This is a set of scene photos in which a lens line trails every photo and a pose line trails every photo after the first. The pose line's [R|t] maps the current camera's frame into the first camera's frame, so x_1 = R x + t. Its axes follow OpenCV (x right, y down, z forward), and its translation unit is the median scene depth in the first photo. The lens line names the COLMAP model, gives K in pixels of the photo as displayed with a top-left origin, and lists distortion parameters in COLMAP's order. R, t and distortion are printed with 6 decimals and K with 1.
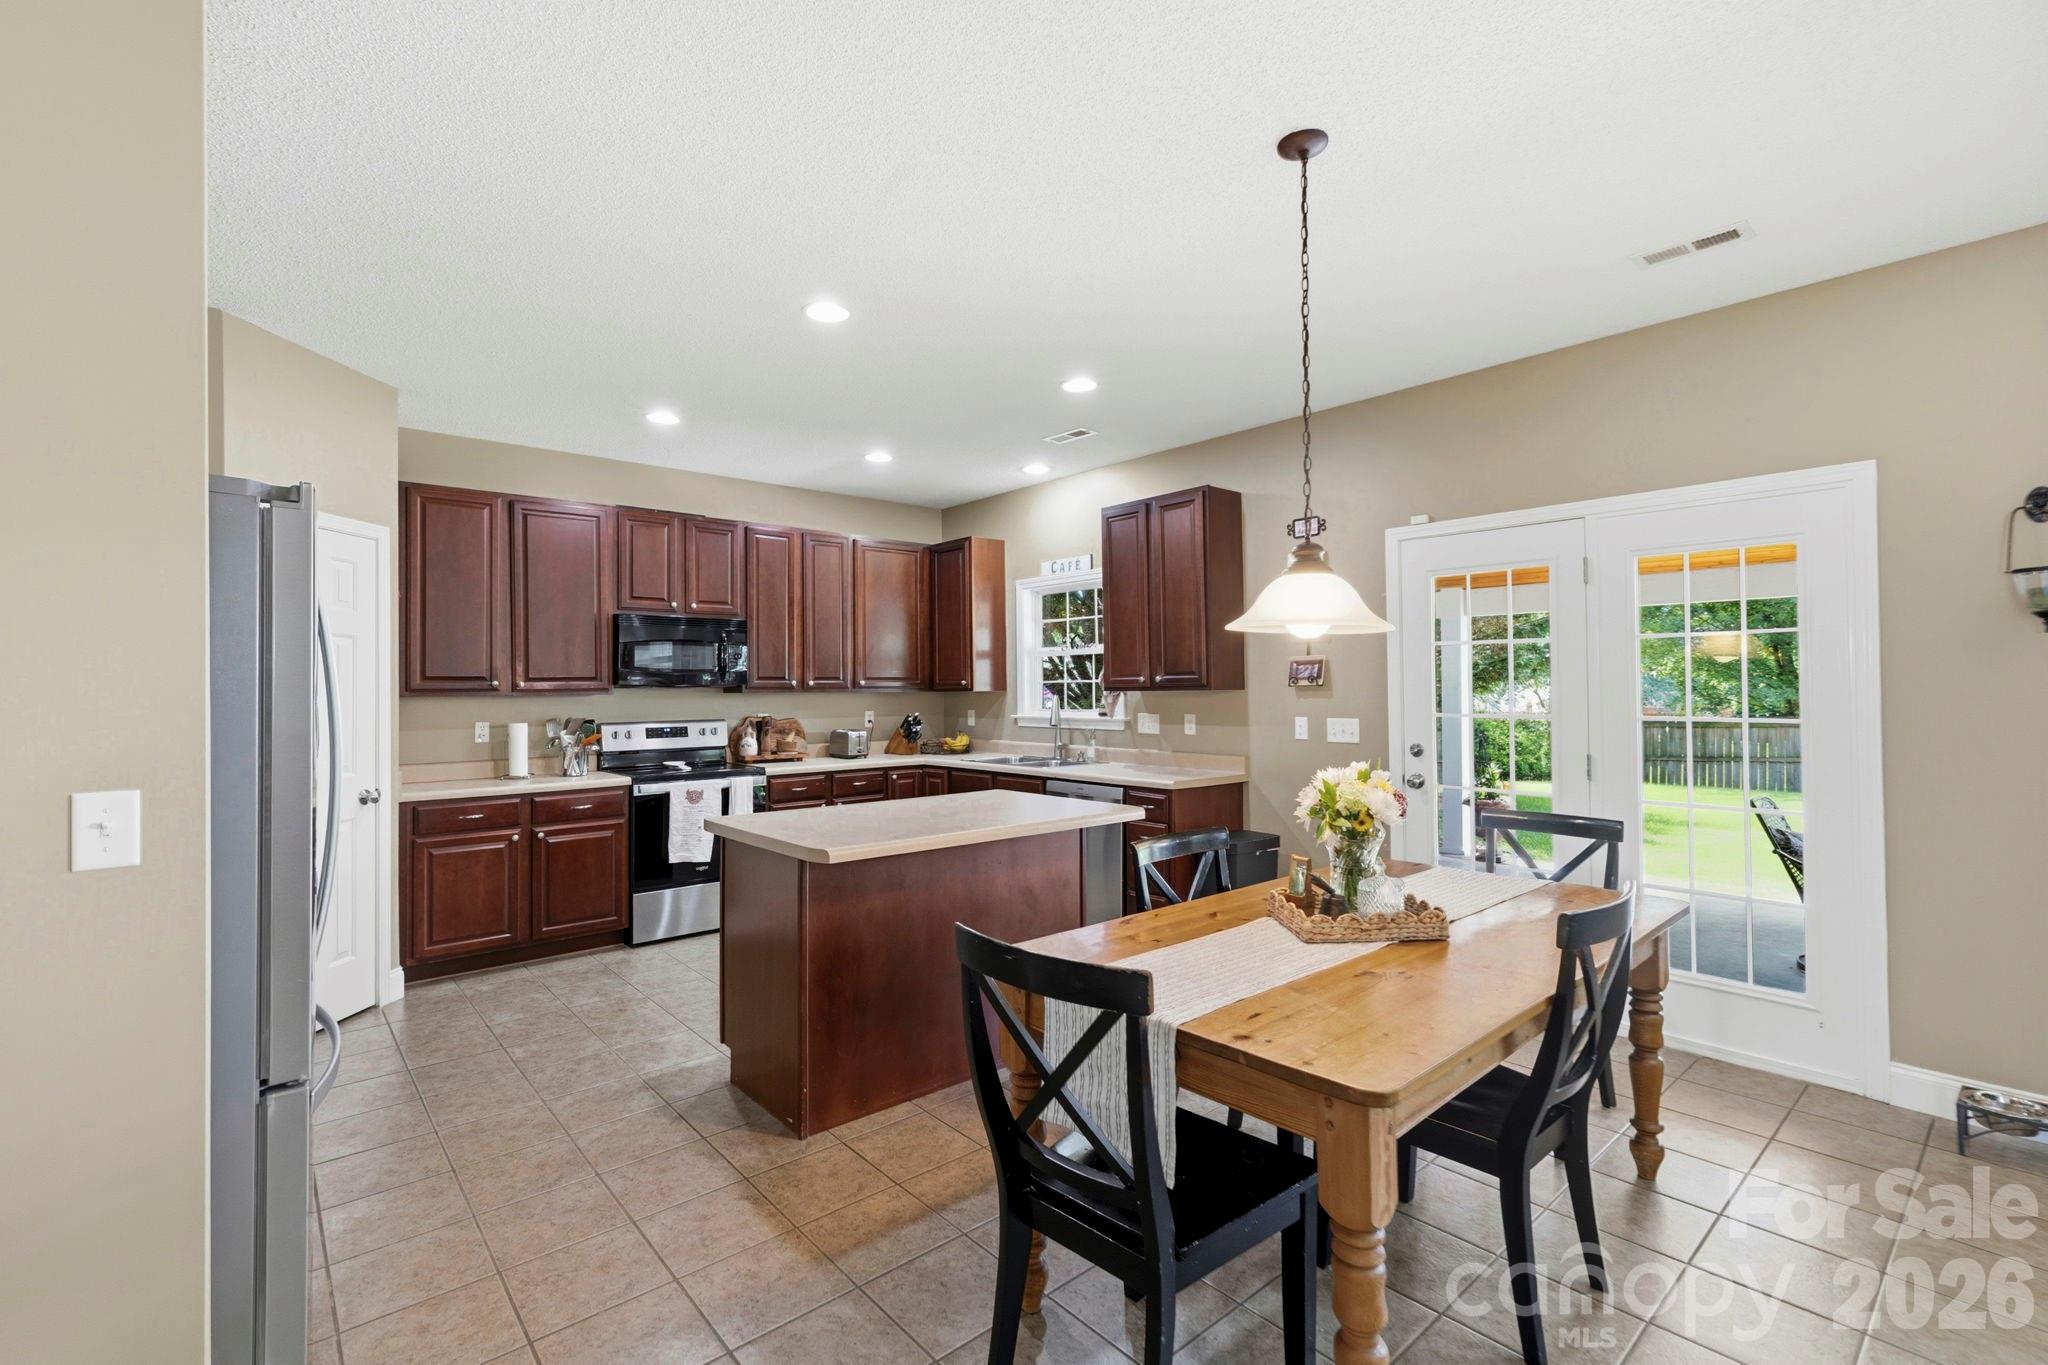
lens RADIAL K [[894.1, 0, 1021.8], [0, 894.1, 674.1], [0, 0, 1]] dist [0.002152, 0.000226]
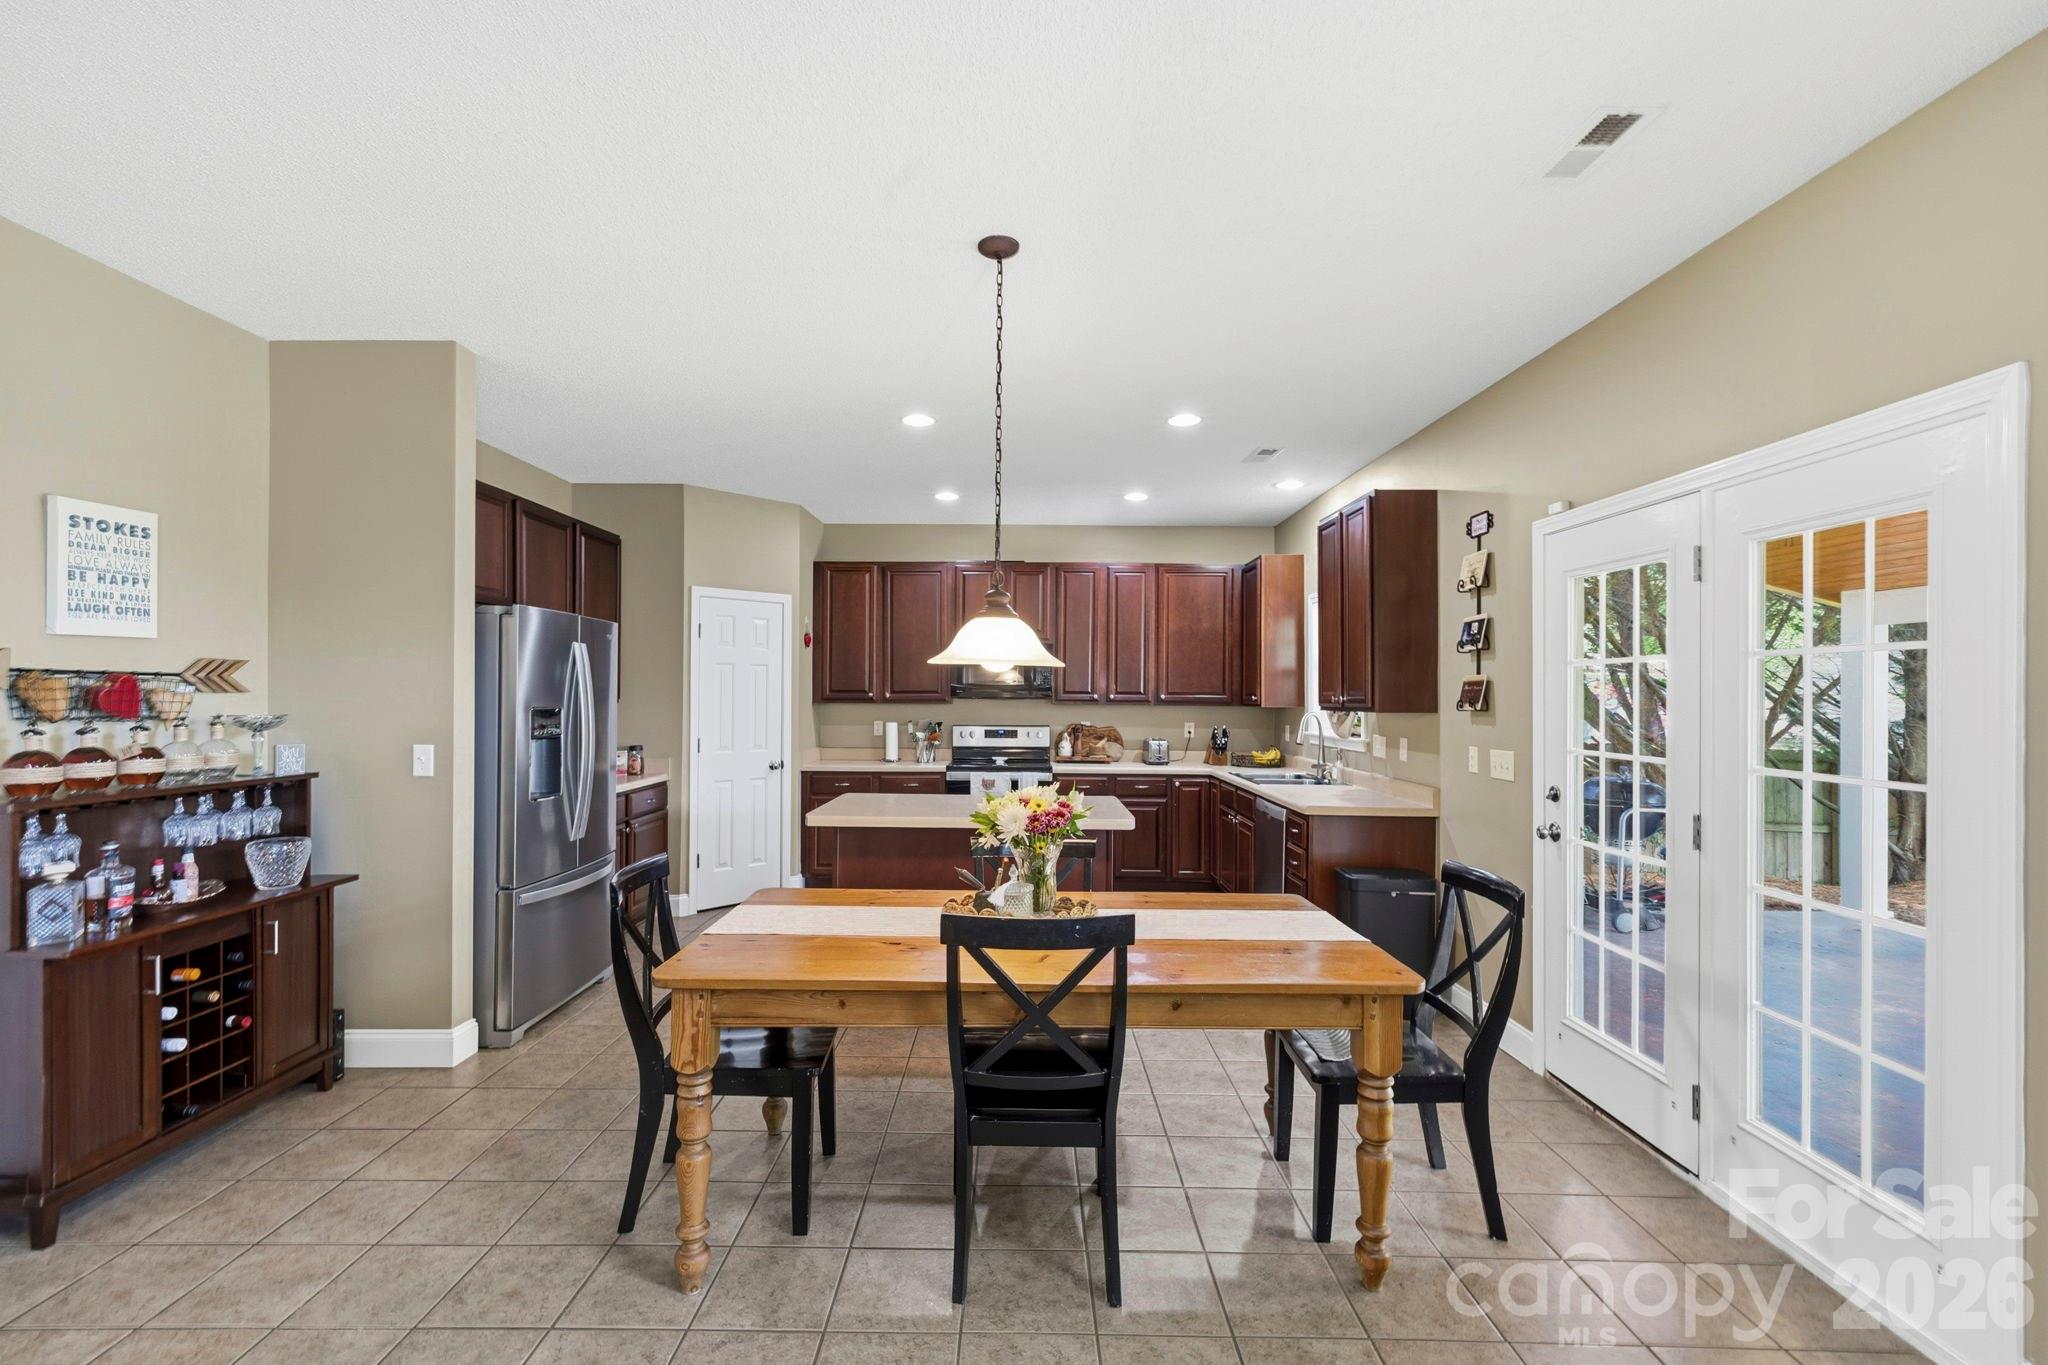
lens RADIAL K [[889.9, 0, 1015.8], [0, 889.9, 690.4], [0, 0, 1]] dist [0.001411, 0.000114]
pose [[0.762132, 0.010849, -0.647331, 0.484862], [-0.003599, 0.999915, 0.012522, -0.013697], [0.647411, -0.007214, 0.762107, 0.059774]]
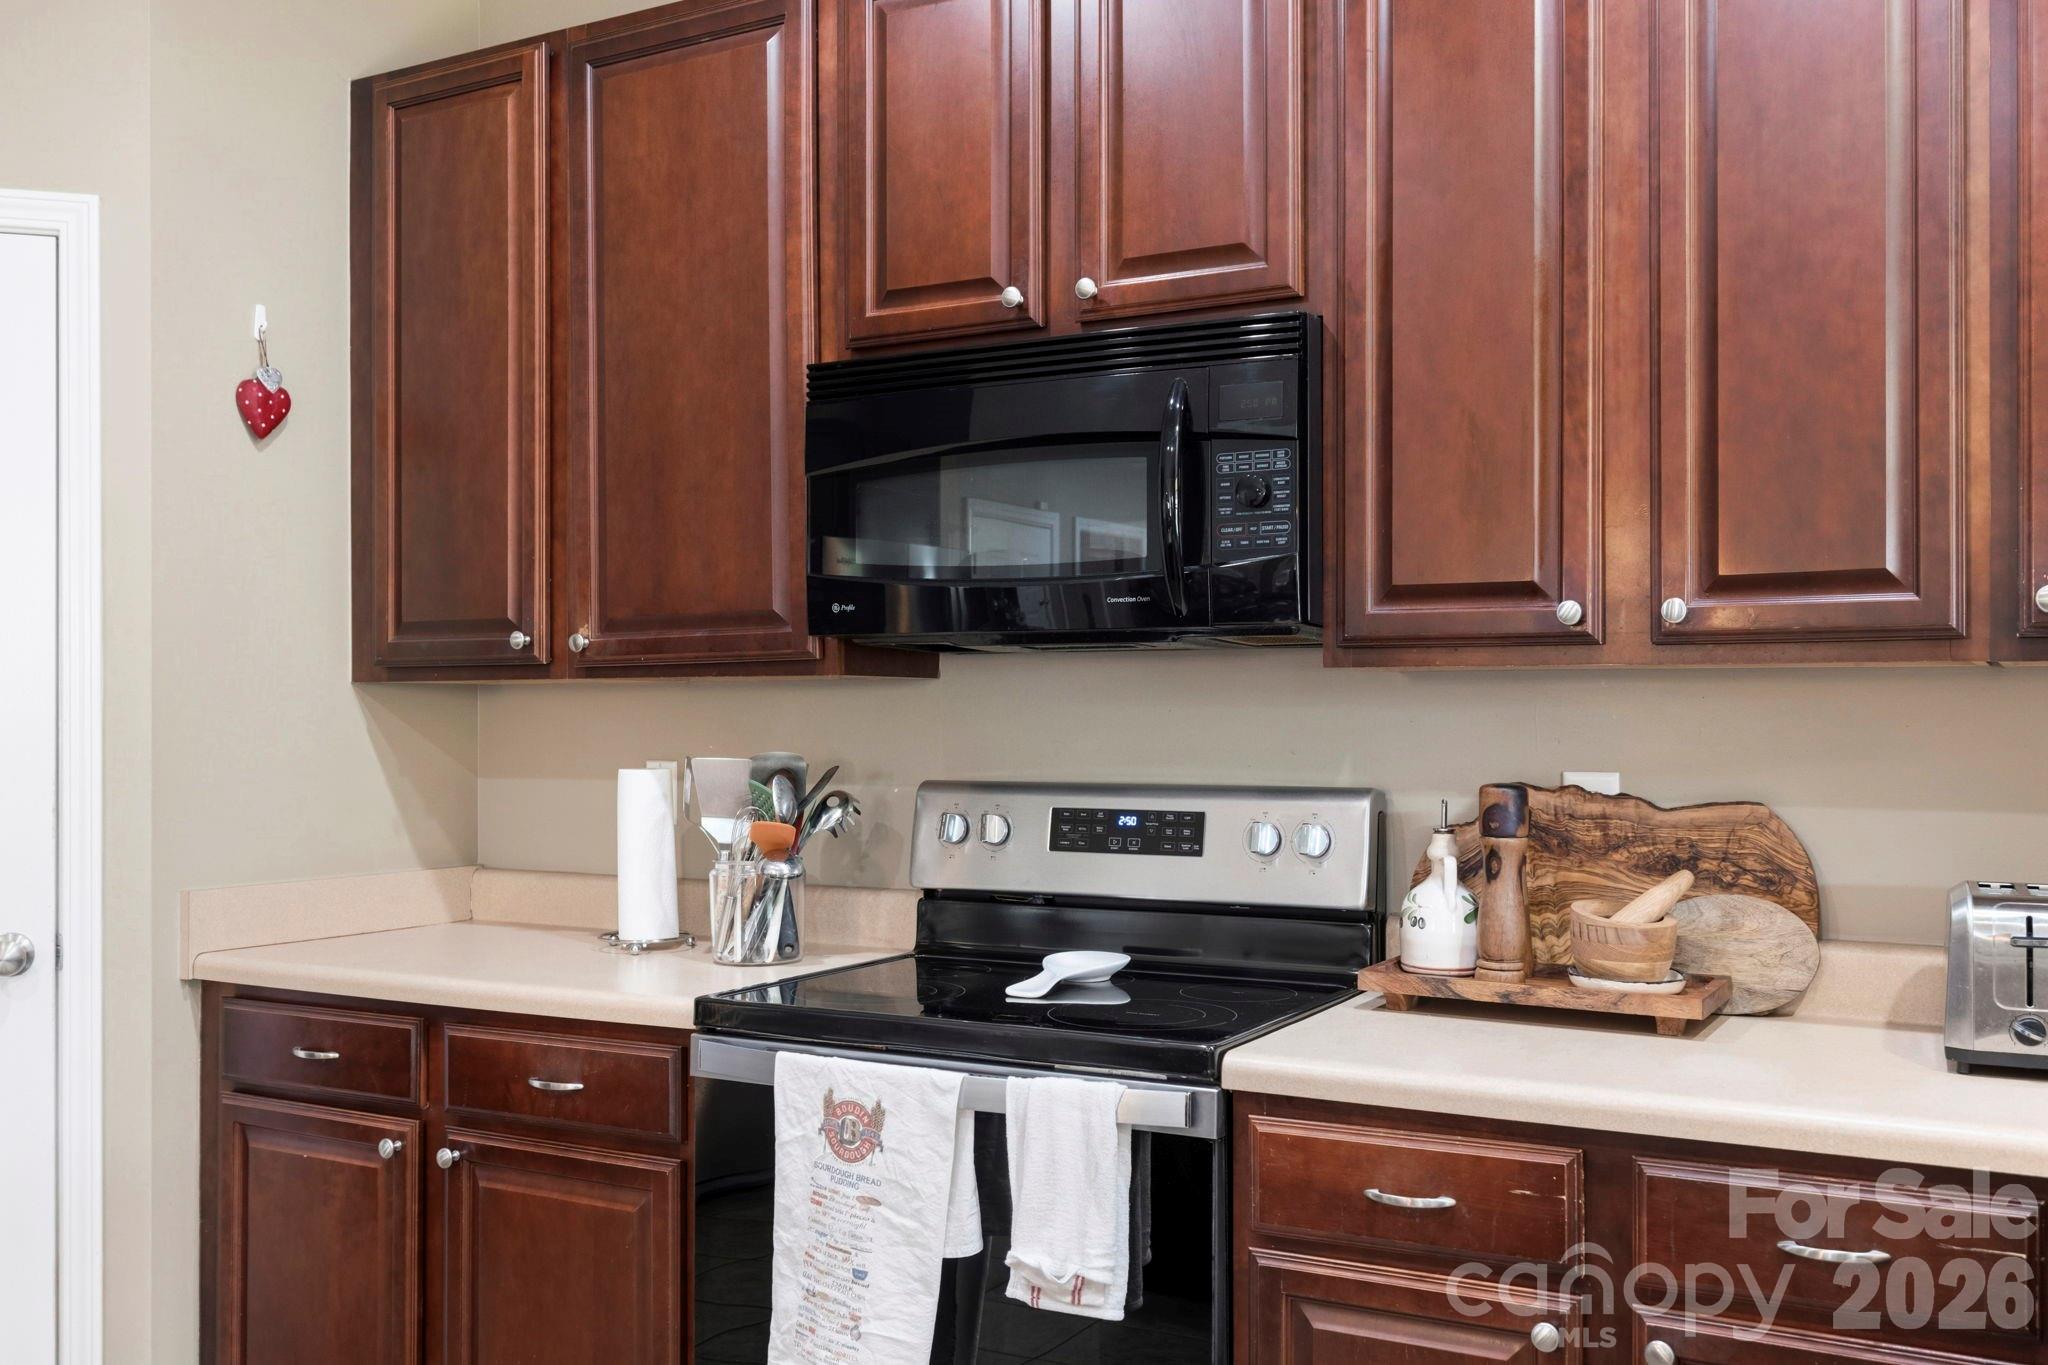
lens RADIAL K [[2000.5, 0, 1014.7], [0, 2000.5, 691.1], [0, 0, 1]] dist [0.009282, 0.005877]
pose [[0.326028, -0.000029, -0.945360, 0.119748], [0.014085, 0.999889, 0.004827, 0.026636], [0.945255, -0.014889, 0.325992, 0.886457]]
